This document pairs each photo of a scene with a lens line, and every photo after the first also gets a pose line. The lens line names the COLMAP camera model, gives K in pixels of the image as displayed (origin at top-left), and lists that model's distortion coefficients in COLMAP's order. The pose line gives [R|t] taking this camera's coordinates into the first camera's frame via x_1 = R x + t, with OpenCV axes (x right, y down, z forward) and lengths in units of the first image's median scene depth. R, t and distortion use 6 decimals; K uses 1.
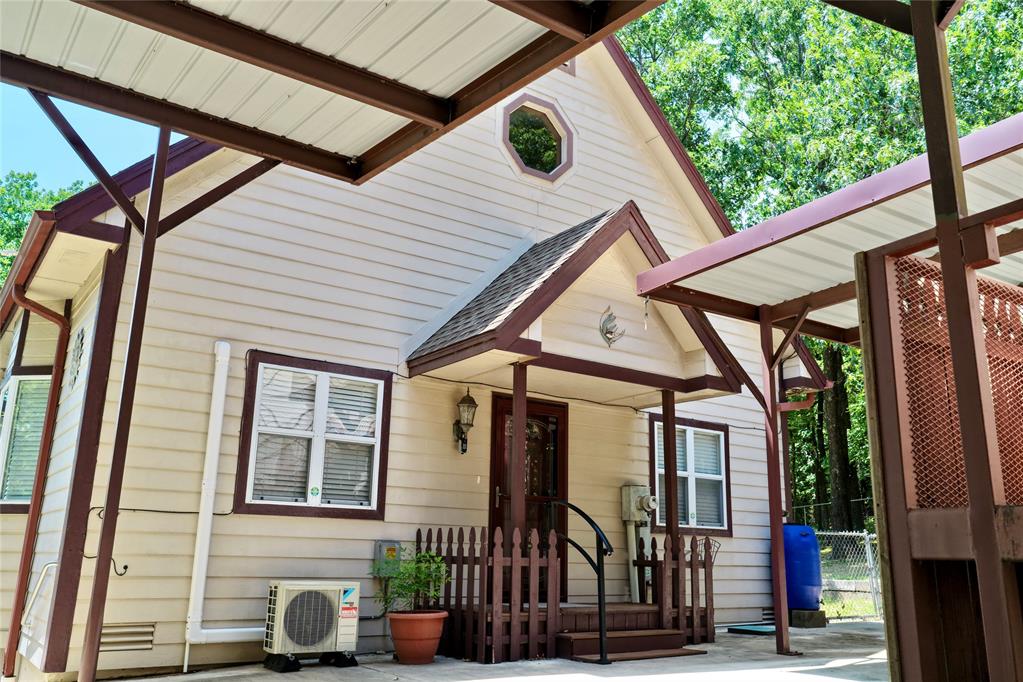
lens RADIAL K [[850.0, 0, 512.1], [0, 850.0, 337.0], [0, 0, 1]] dist [0.005963, 0.012978]
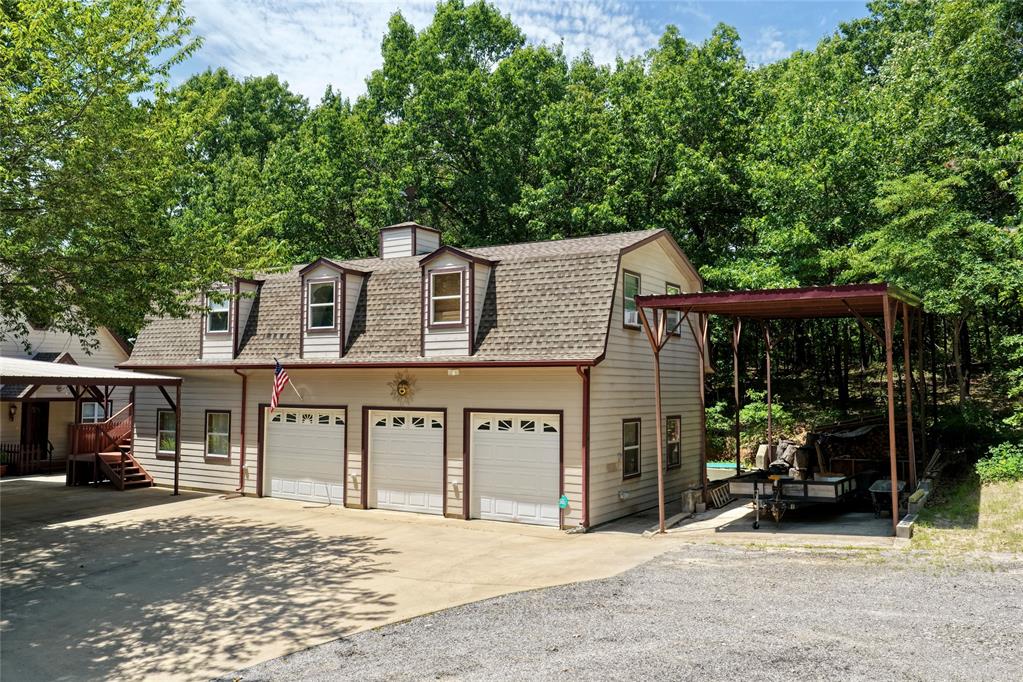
lens RADIAL K [[850.0, 0, 512.1], [0, 850.0, 337.0], [0, 0, 1]] dist [0.005963, 0.012978]
pose [[0.889244, 0.011529, 0.457287, 0.185205], [-0.102349, 0.979352, 0.174338, -1.167909], [-0.445835, -0.201832, 0.872064, -3.319109]]
